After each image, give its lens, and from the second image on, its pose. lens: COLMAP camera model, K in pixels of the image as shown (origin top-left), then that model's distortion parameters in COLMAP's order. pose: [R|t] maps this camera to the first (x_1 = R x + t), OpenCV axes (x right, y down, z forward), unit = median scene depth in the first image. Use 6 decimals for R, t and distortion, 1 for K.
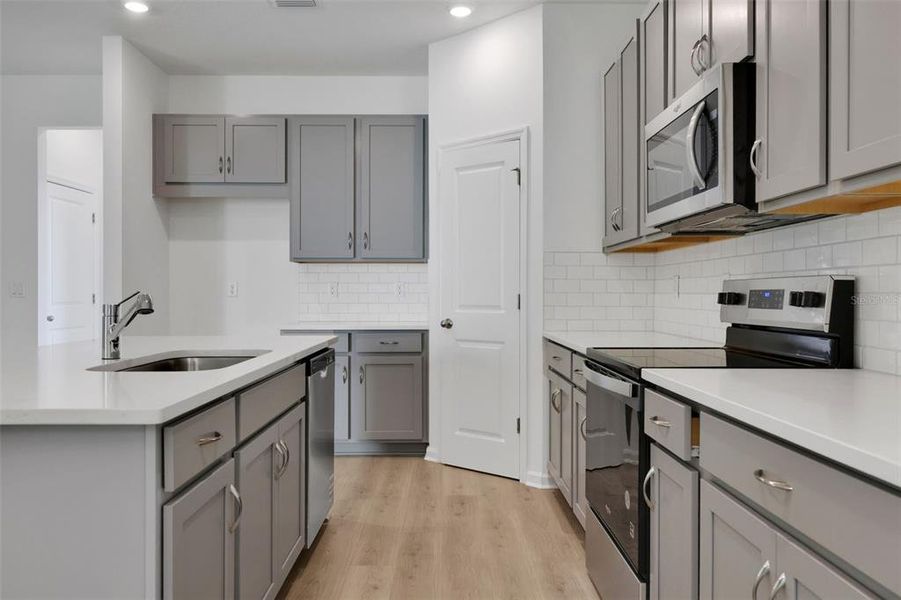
lens RADIAL K [[695.8, 0, 450.5], [0, 695.8, 300.0], [0, 0, 1]] dist [-0.007108, -0.000579]
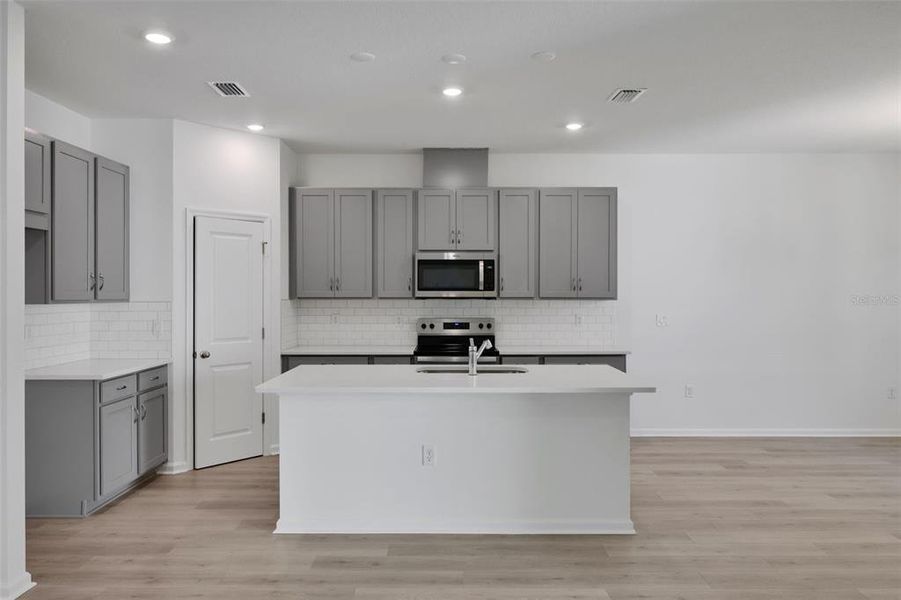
lens RADIAL K [[643.0, 0, 450.5], [0, 643.0, 300.0], [0, 0, 1]] dist [-0.008681, -0.003780]
pose [[-0.004498, -0.010965, 0.999930, -1.237661], [0.008957, 0.999899, 0.011005, -0.077580], [-0.999950, 0.009006, -0.004399, 0.601084]]
